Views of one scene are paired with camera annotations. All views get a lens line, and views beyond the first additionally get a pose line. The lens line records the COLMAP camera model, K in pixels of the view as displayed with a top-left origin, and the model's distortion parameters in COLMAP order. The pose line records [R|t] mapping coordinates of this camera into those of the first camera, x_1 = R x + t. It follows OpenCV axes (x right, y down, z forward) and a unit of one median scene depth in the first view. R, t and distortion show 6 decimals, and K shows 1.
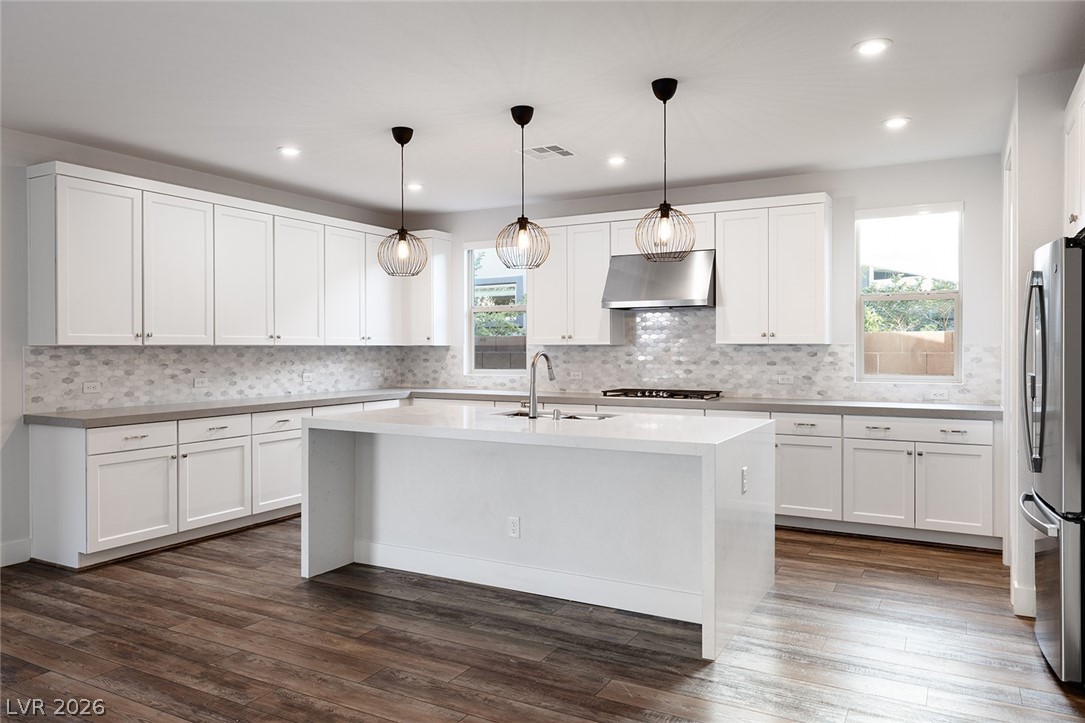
lens RADIAL K [[768.8, 0, 539.9], [0, 768.8, 343.6], [0, 0, 1]] dist [0.002522, 0.000305]
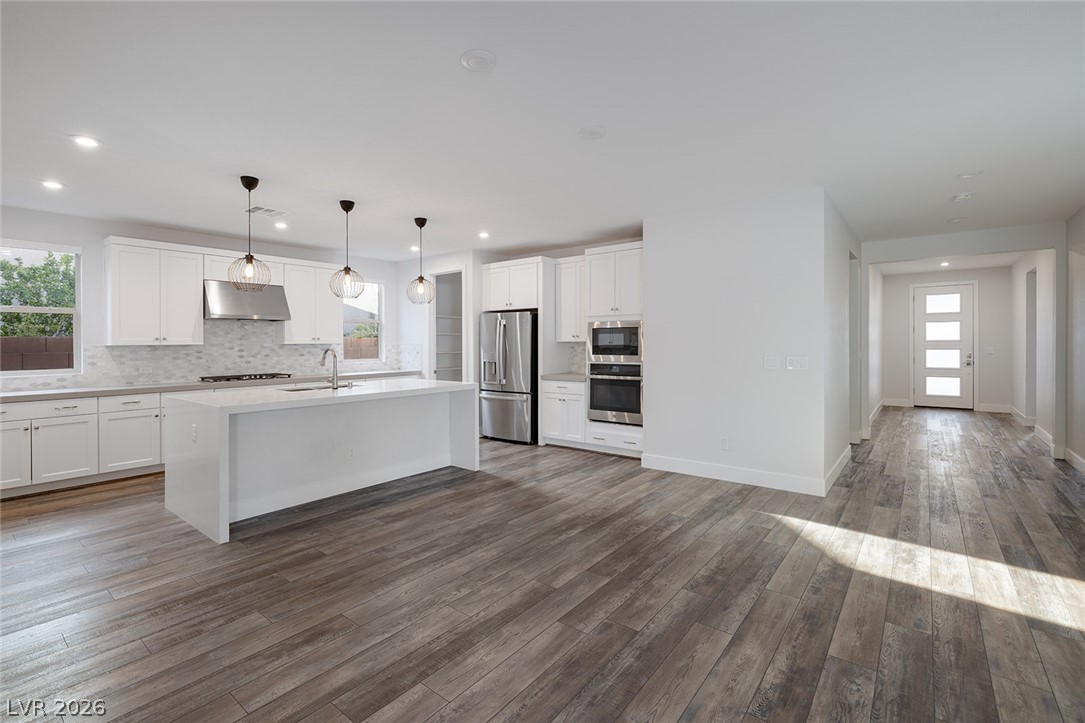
lens RADIAL K [[484.5, 0, 535.5], [0, 484.5, 337.8], [0, 0, 1]] dist [-0.002511, 0.000393]
pose [[0.170924, 0.011338, 0.985219, -0.966468], [0.004943, 0.999911, -0.012365, 0.004097], [-0.985272, 0.006983, 0.170852, 0.412998]]
